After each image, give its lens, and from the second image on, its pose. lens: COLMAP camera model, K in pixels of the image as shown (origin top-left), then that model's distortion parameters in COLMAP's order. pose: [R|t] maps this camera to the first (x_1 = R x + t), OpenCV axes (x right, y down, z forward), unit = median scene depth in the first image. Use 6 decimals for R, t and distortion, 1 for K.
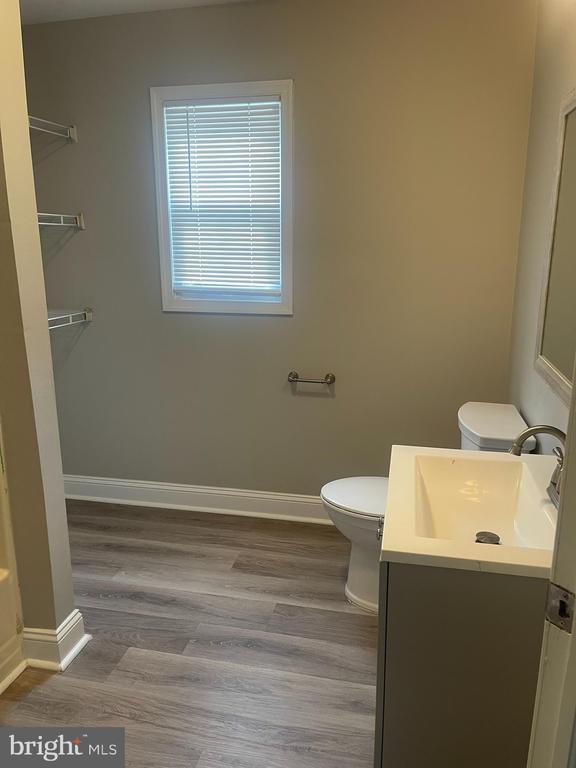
lens RADIAL K [[584.5, 0, 284.0], [0, 584.5, 386.3], [0, 0, 1]] dist [0.053109, -0.074572]
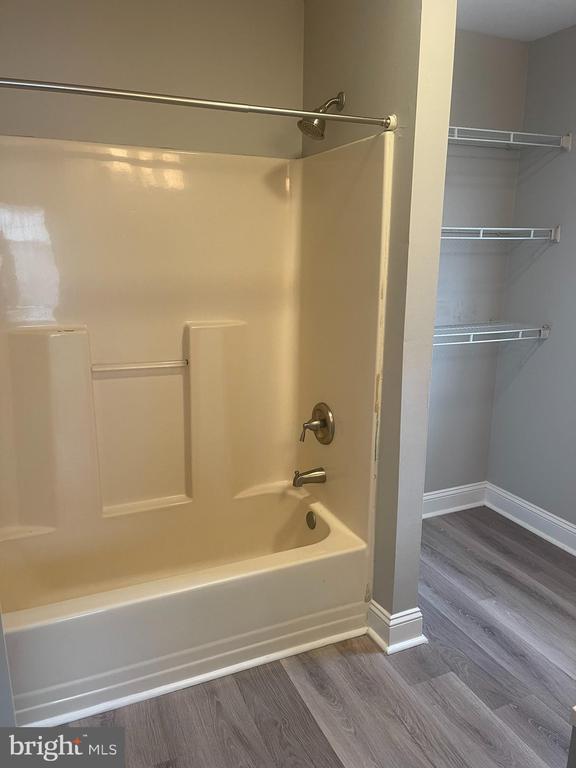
lens RADIAL K [[584.5, 0, 284.0], [0, 584.5, 386.3], [0, 0, 1]] dist [0.053109, -0.074572]
pose [[0.600618, 0.200698, -0.773937, 0.216734], [-0.201791, 0.974697, 0.096158, -0.054410], [0.773652, 0.098419, 0.625920, 0.111192]]
